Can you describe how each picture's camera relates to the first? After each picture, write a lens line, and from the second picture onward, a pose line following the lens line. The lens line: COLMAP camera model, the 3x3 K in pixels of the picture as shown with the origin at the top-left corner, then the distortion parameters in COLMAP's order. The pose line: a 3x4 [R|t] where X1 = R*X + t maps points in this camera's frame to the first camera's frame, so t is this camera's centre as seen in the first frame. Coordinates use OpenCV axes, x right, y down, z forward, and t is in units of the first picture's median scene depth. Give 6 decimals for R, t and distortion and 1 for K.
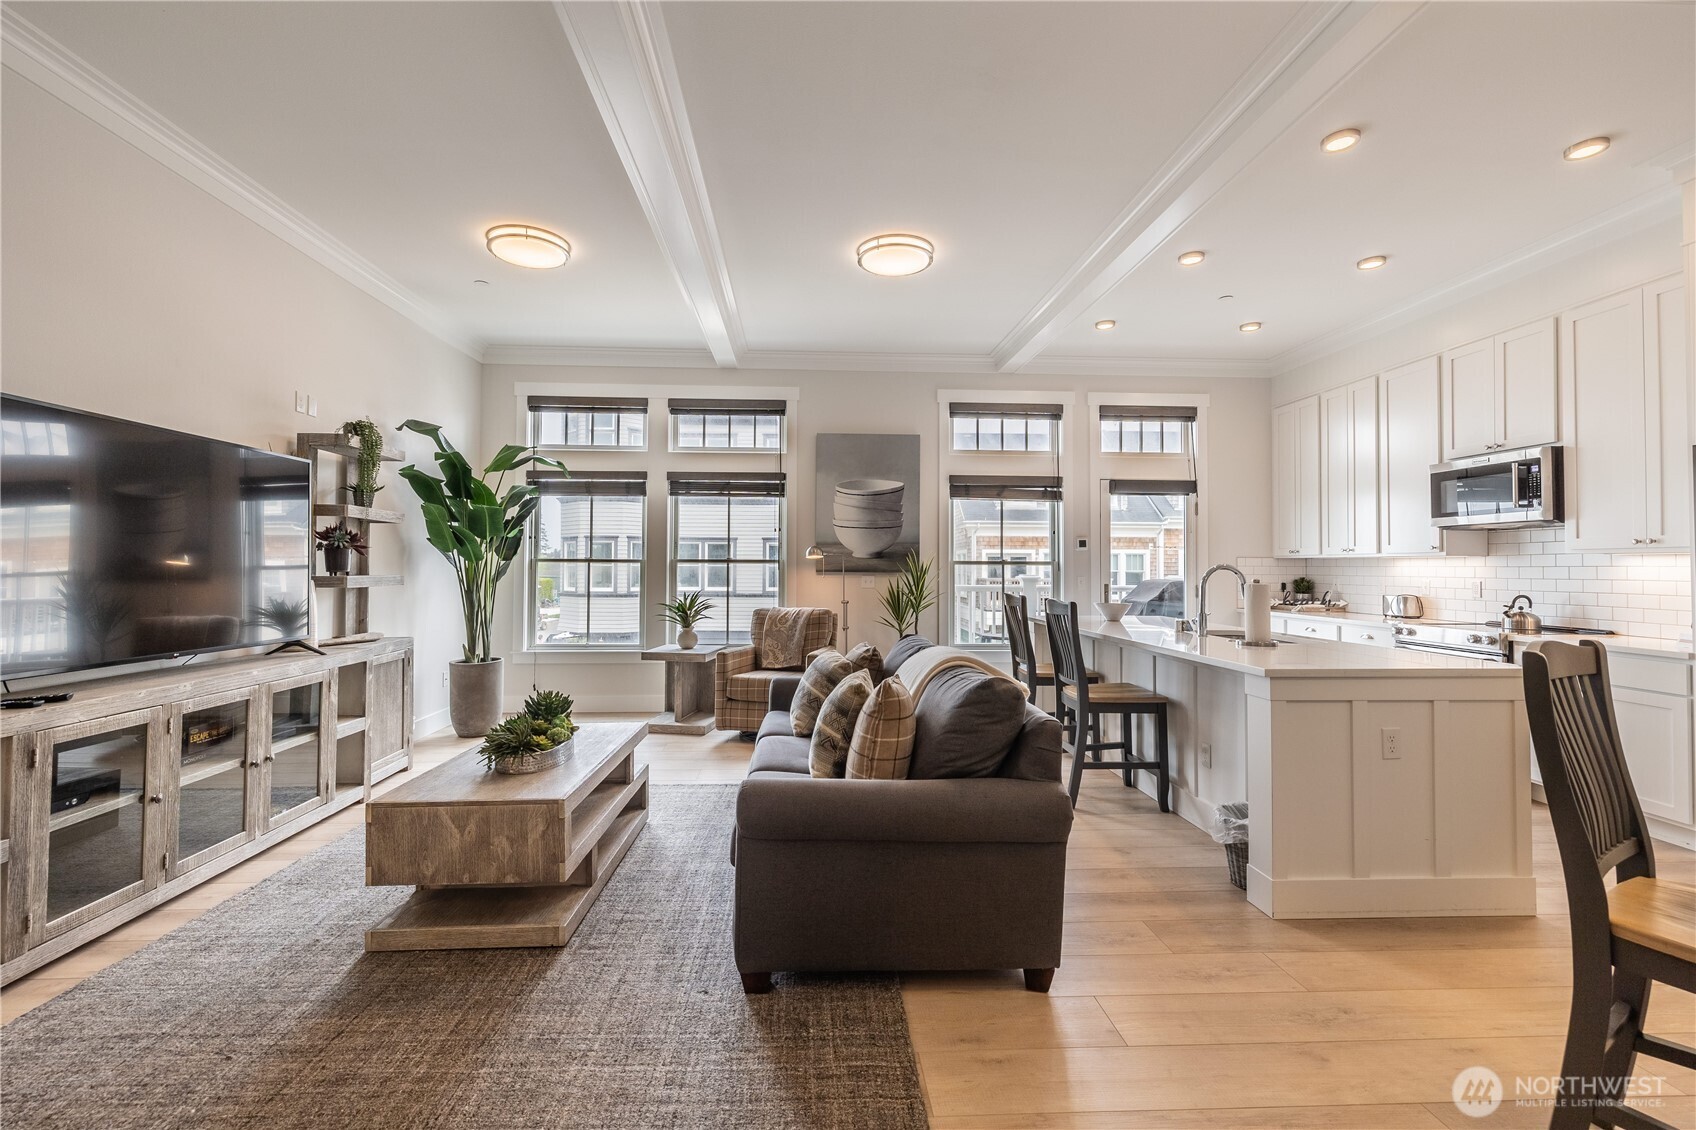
lens RADIAL K [[717.4, 0, 851.0], [0, 717.4, 560.6], [0, 0, 1]] dist [-0.000087, -0.000026]
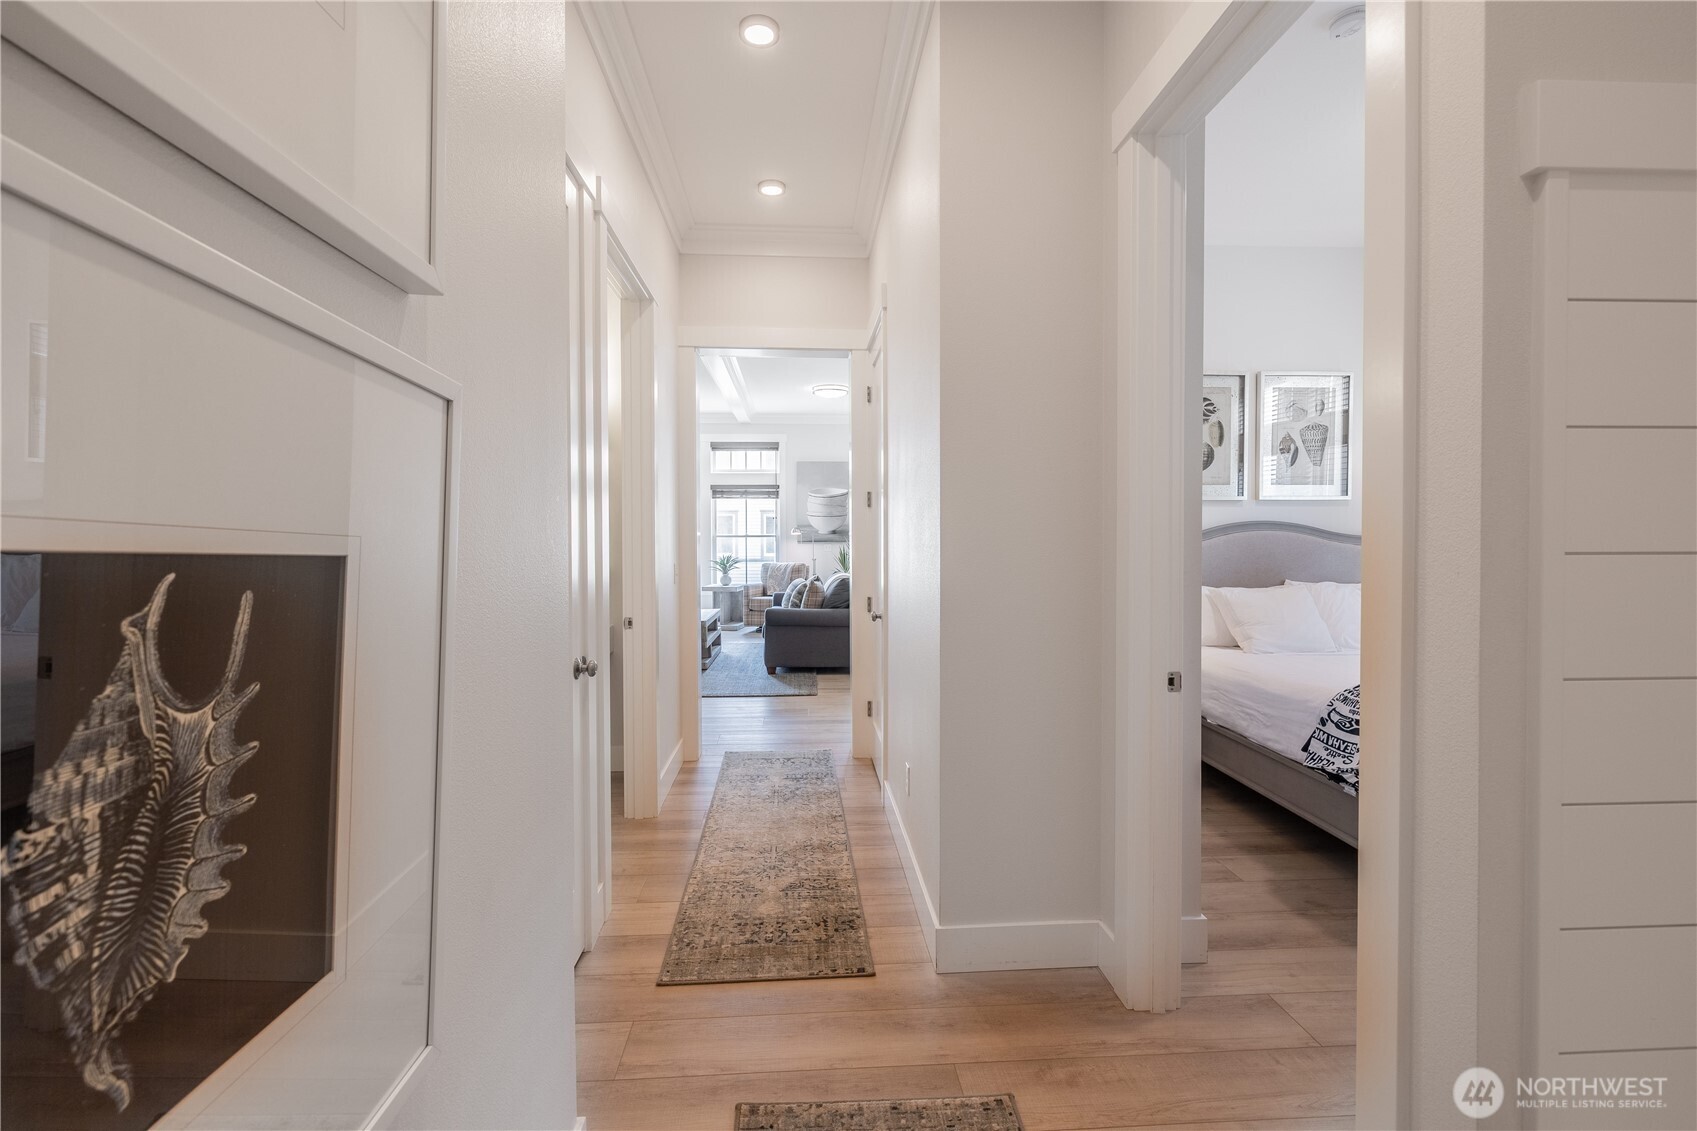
lens RADIAL K [[717.9, 0, 841.6], [0, 717.9, 558.1], [0, 0, 1]] dist [-0.000087, -0.000026]
pose [[0.999940, -0.010103, -0.004248, 0.064555], [0.010240, 0.999390, 0.033395, -0.002745], [0.003908, -0.033436, 0.999433, -0.727770]]
